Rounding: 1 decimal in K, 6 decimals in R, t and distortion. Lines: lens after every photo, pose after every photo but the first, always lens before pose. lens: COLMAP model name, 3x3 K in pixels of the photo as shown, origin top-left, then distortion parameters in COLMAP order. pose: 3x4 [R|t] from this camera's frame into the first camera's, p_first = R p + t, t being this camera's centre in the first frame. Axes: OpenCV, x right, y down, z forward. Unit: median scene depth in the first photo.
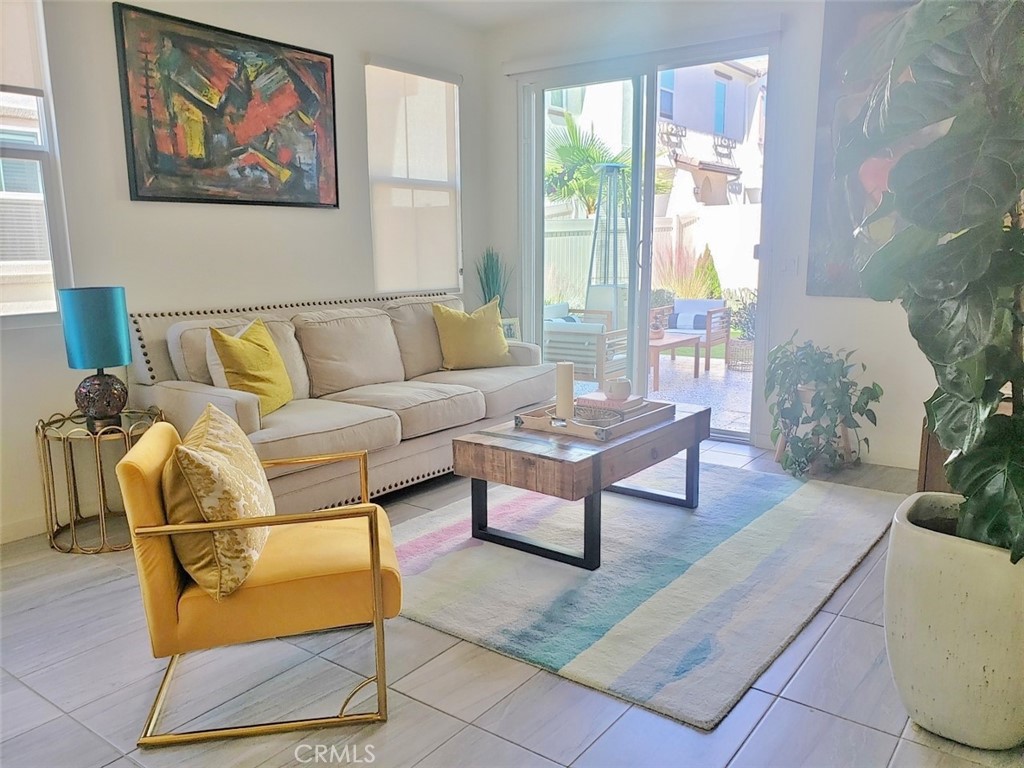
lens RADIAL K [[802.9, 0, 510.6], [0, 802.9, 403.8], [0, 0, 1]] dist [0.023838, -0.031180]
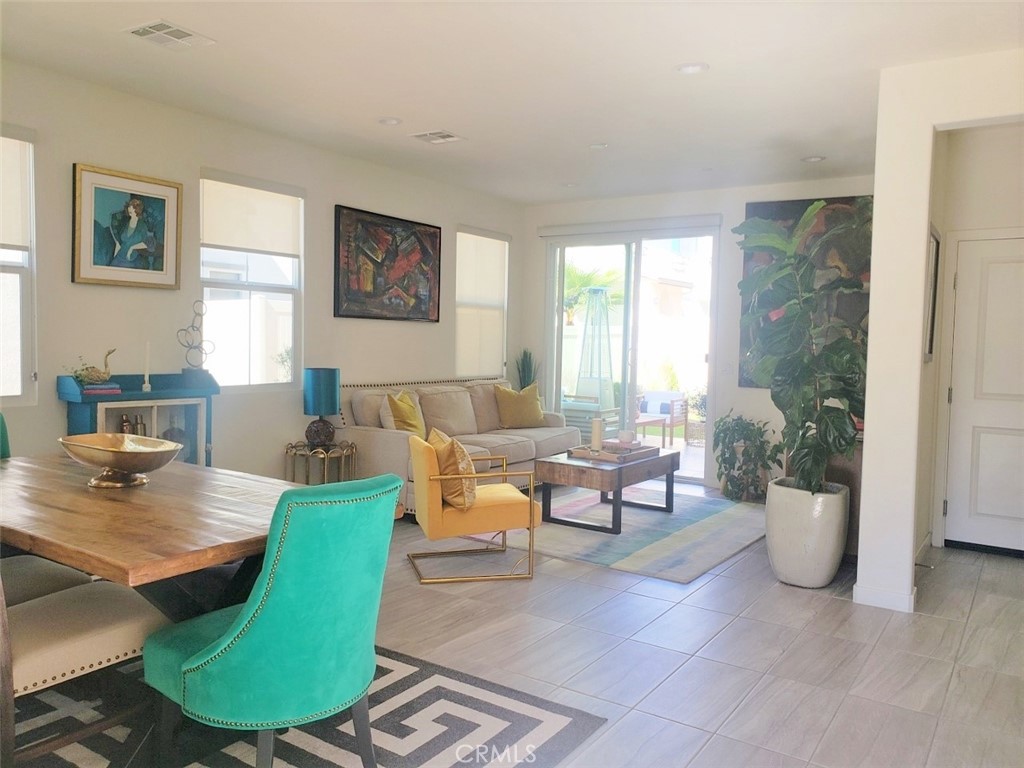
lens RADIAL K [[802.9, 0, 513.2], [0, 802.9, 383.2], [0, 0, 1]] dist [0.023838, -0.031180]
pose [[0.998108, 0.028840, 0.054297, -0.170631], [-0.020913, 0.989750, -0.141274, 0.098030], [-0.057815, 0.139871, 0.988480, -0.575455]]
